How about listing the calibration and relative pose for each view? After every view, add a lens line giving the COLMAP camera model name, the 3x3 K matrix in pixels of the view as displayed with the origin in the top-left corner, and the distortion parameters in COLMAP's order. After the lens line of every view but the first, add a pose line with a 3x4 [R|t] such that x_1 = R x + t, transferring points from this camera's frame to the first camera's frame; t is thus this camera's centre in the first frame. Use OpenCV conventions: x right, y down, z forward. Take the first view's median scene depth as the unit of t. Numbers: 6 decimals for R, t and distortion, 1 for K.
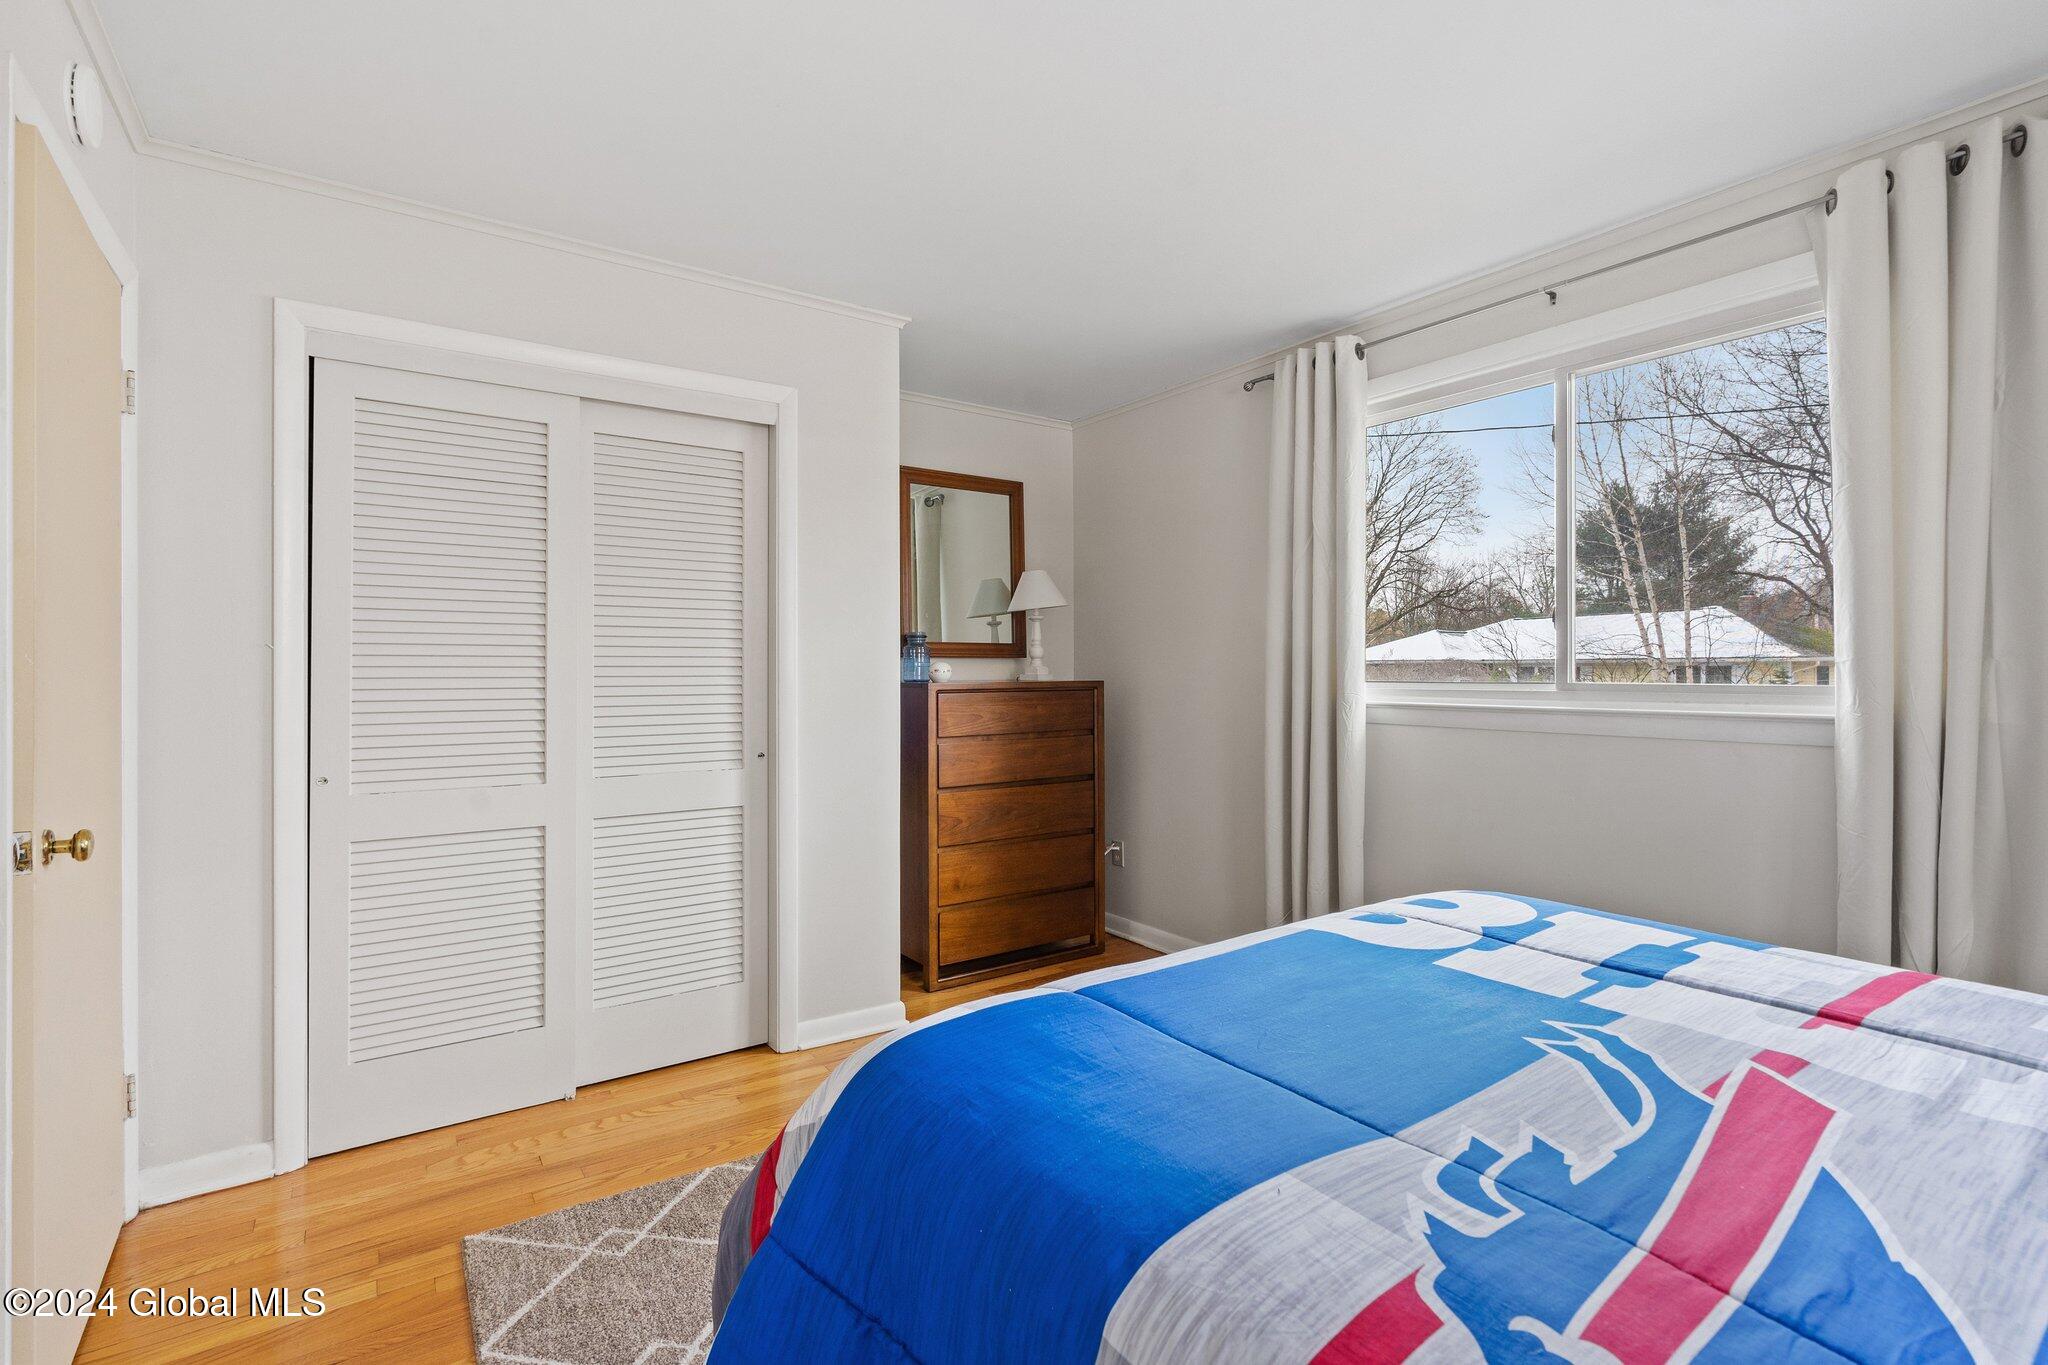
lens RADIAL K [[919.3, 0, 1015.8], [0, 919.3, 679.6], [0, 0, 1]] dist [-0.007451, 0.003141]
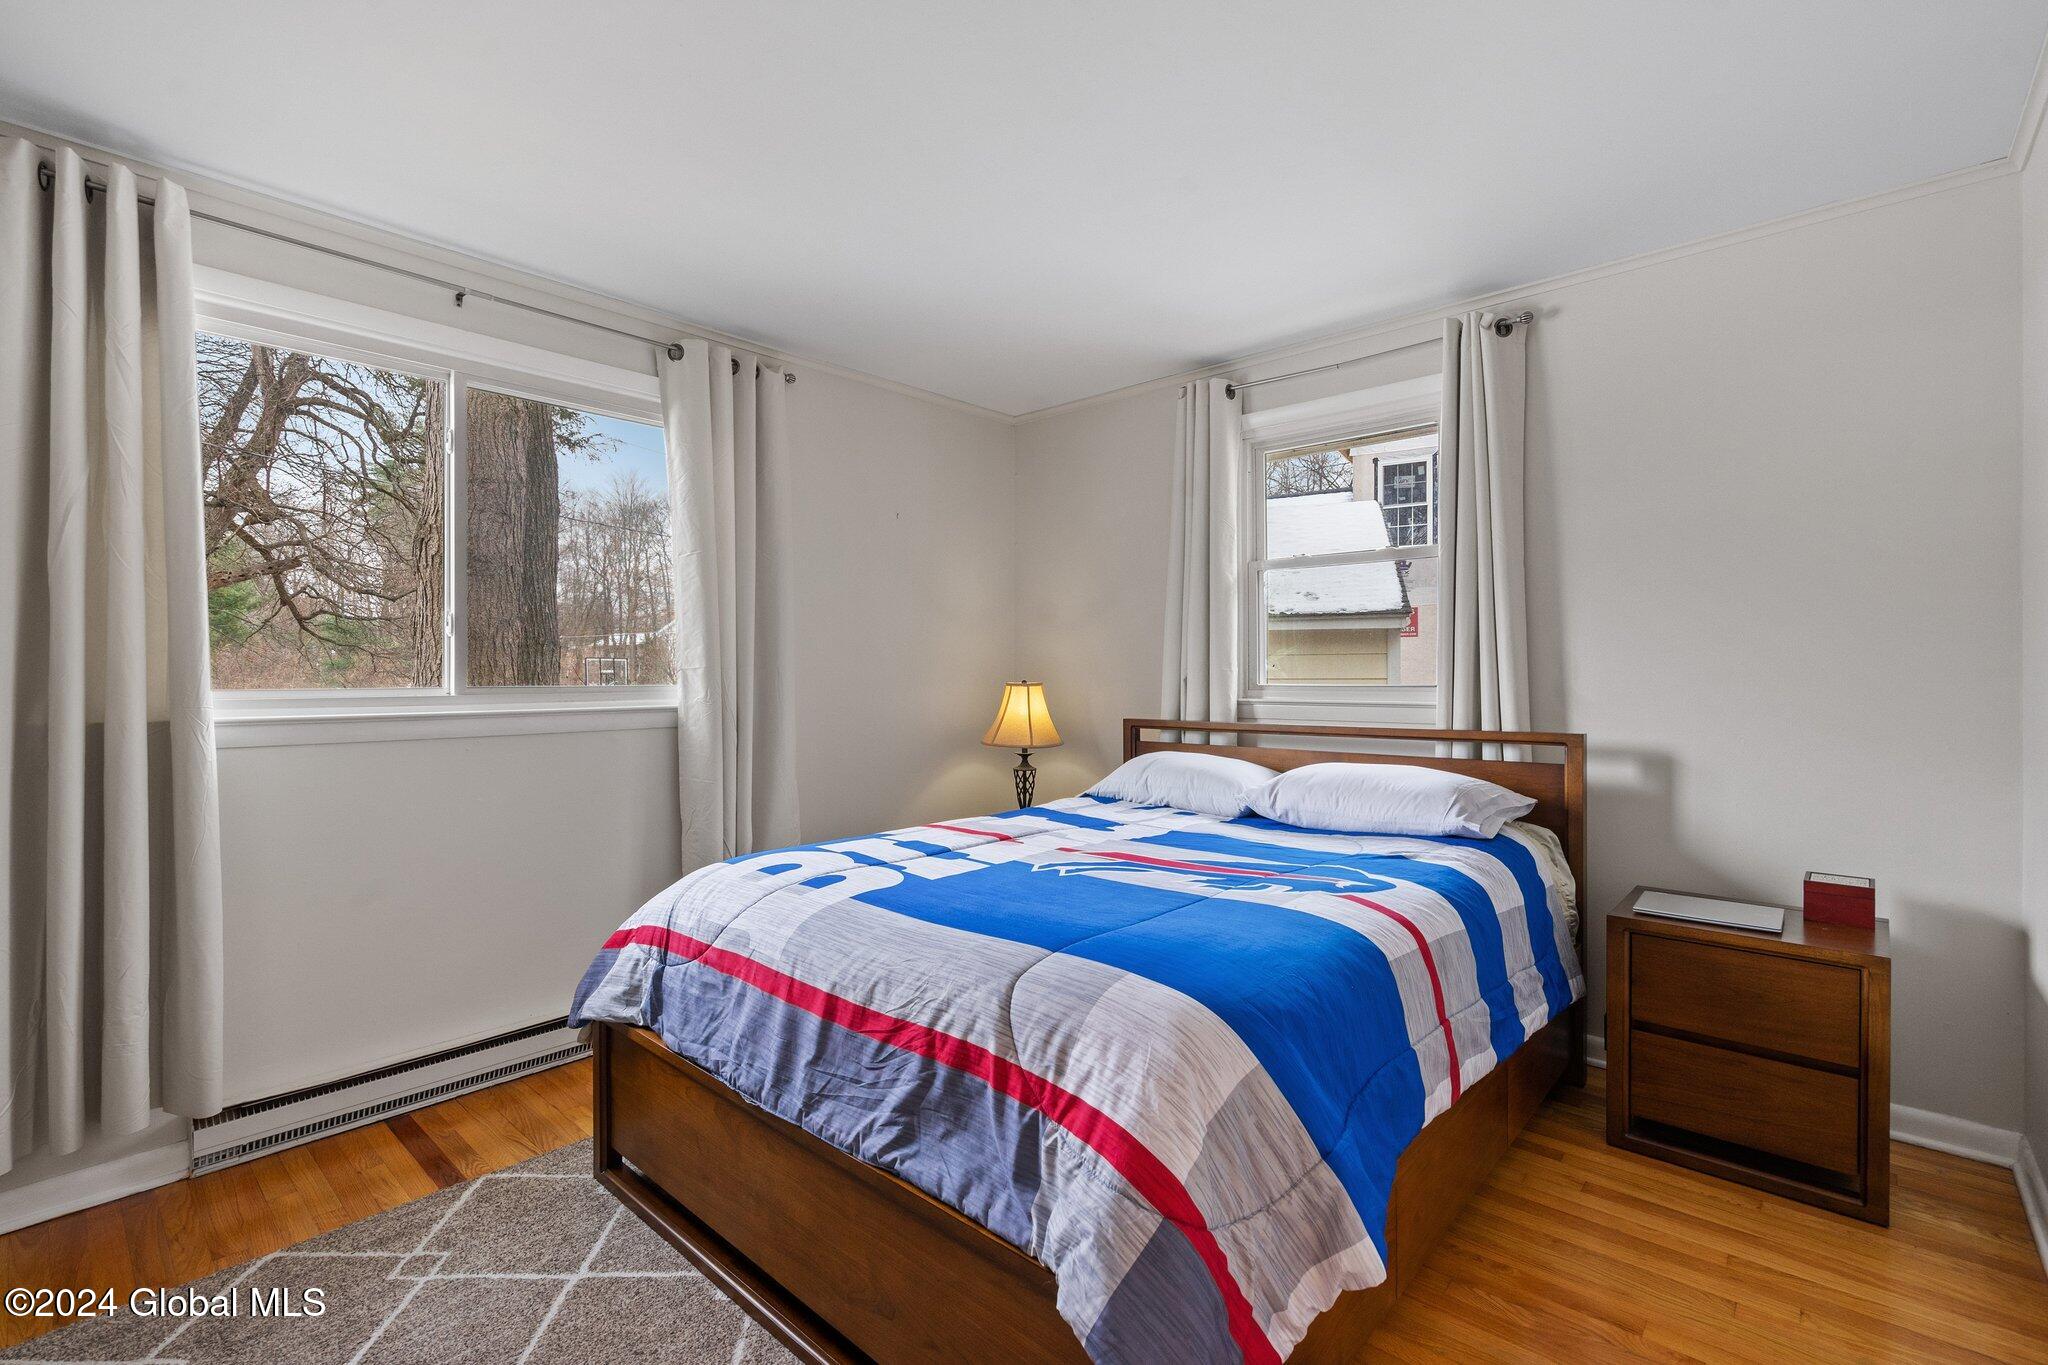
lens RADIAL K [[919.3, 0, 1014.7], [0, 919.3, 676.7], [0, 0, 1]] dist [-0.007451, 0.003141]
pose [[-0.224490, -0.003212, 0.974471, -0.554274], [0.007538, 0.999959, 0.005033, -0.009147], [-0.974447, 0.008475, -0.224457, 0.685907]]
